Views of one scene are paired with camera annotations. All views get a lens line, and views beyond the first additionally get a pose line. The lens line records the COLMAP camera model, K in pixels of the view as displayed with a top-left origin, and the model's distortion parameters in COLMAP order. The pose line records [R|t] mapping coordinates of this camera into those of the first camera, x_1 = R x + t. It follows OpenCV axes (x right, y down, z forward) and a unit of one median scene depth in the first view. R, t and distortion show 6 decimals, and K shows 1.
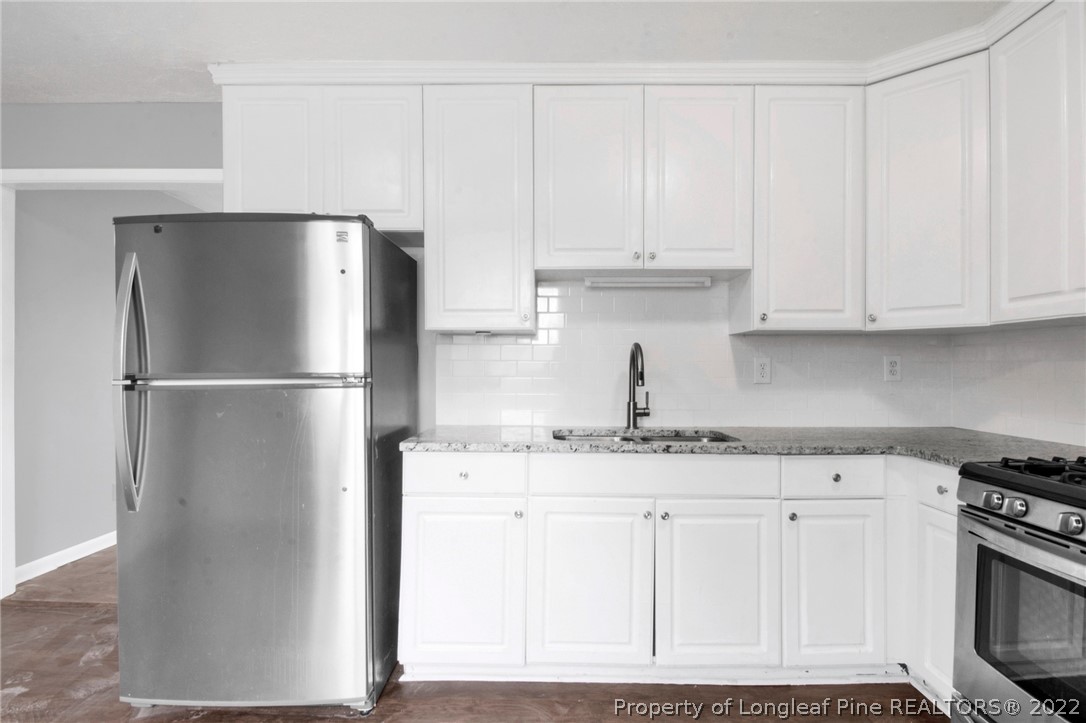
lens RADIAL K [[520.4, 0, 543.0], [0, 520.4, 361.5], [0, 0, 1]] dist [0.016496, -0.020909]
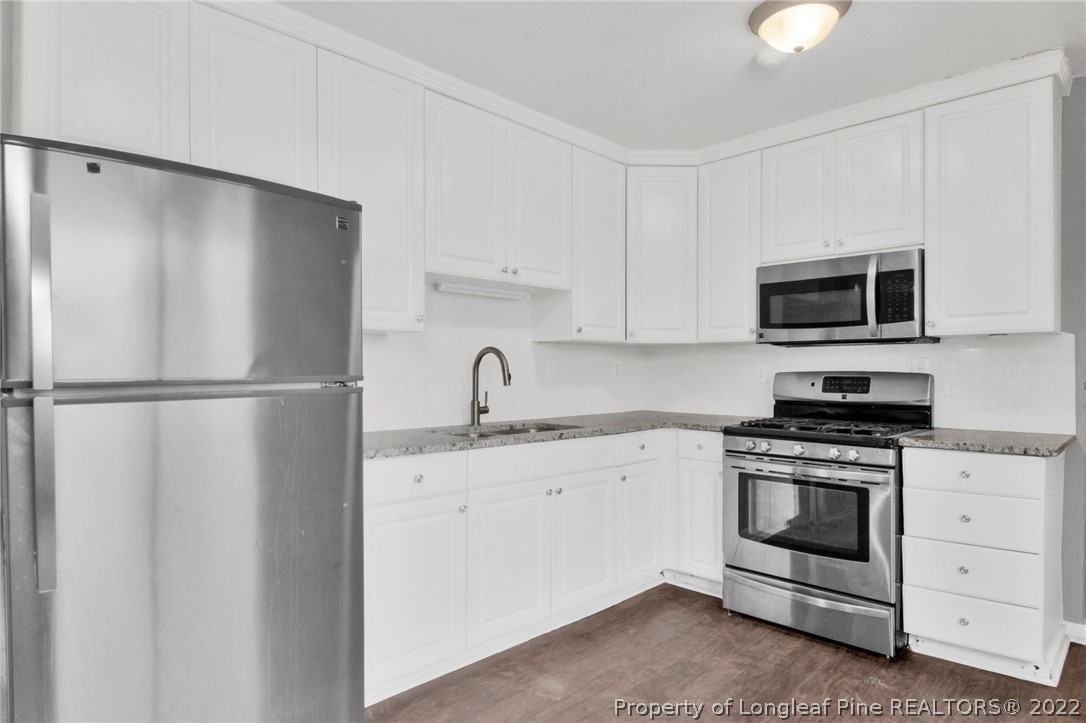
lens RADIAL K [[586.6, 0, 543.0], [0, 586.6, 361.5], [0, 0, 1]] dist [0.012997, -0.000163]
pose [[0.727288, 0.009265, 0.686269, -0.732001], [-0.008633, 0.999953, -0.004351, -0.001422], [-0.686278, -0.002760, 0.727334, 0.023960]]
